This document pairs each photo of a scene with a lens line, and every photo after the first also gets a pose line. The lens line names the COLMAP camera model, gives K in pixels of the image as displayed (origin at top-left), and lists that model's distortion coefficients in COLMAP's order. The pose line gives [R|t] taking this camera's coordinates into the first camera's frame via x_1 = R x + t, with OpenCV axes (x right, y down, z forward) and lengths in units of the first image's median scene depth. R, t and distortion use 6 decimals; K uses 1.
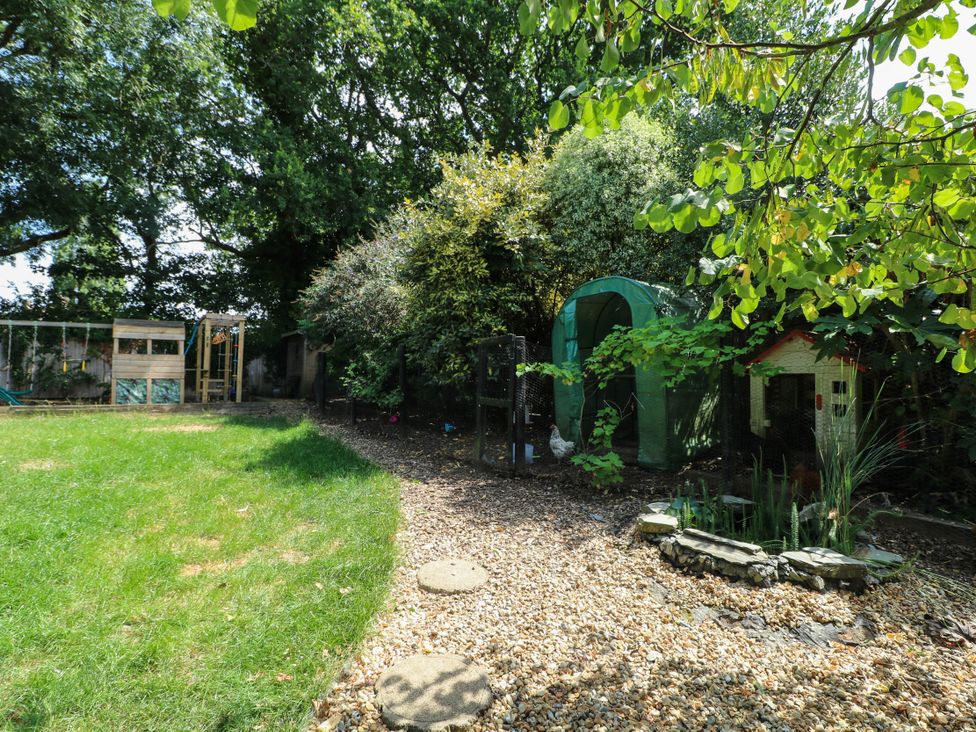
lens RADIAL K [[521.0, 0, 493.1], [0, 521.0, 360.4], [0, 0, 1]] dist [0.002176, -0.013332]
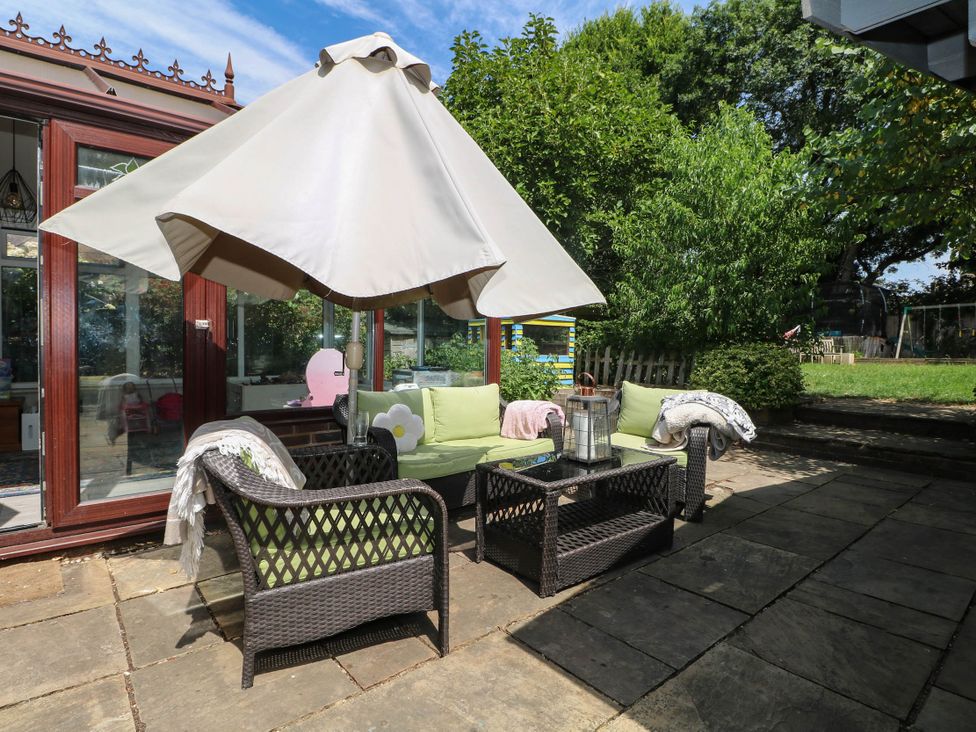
lens RADIAL K [[521.0, 0, 493.1], [0, 521.0, 360.4], [0, 0, 1]] dist [0.002176, -0.013332]
pose [[0.127714, 0.006295, -0.991791, 0.474392], [0.040432, 0.999116, 0.011548, 0.016362], [0.990987, -0.041575, 0.127347, -0.517644]]
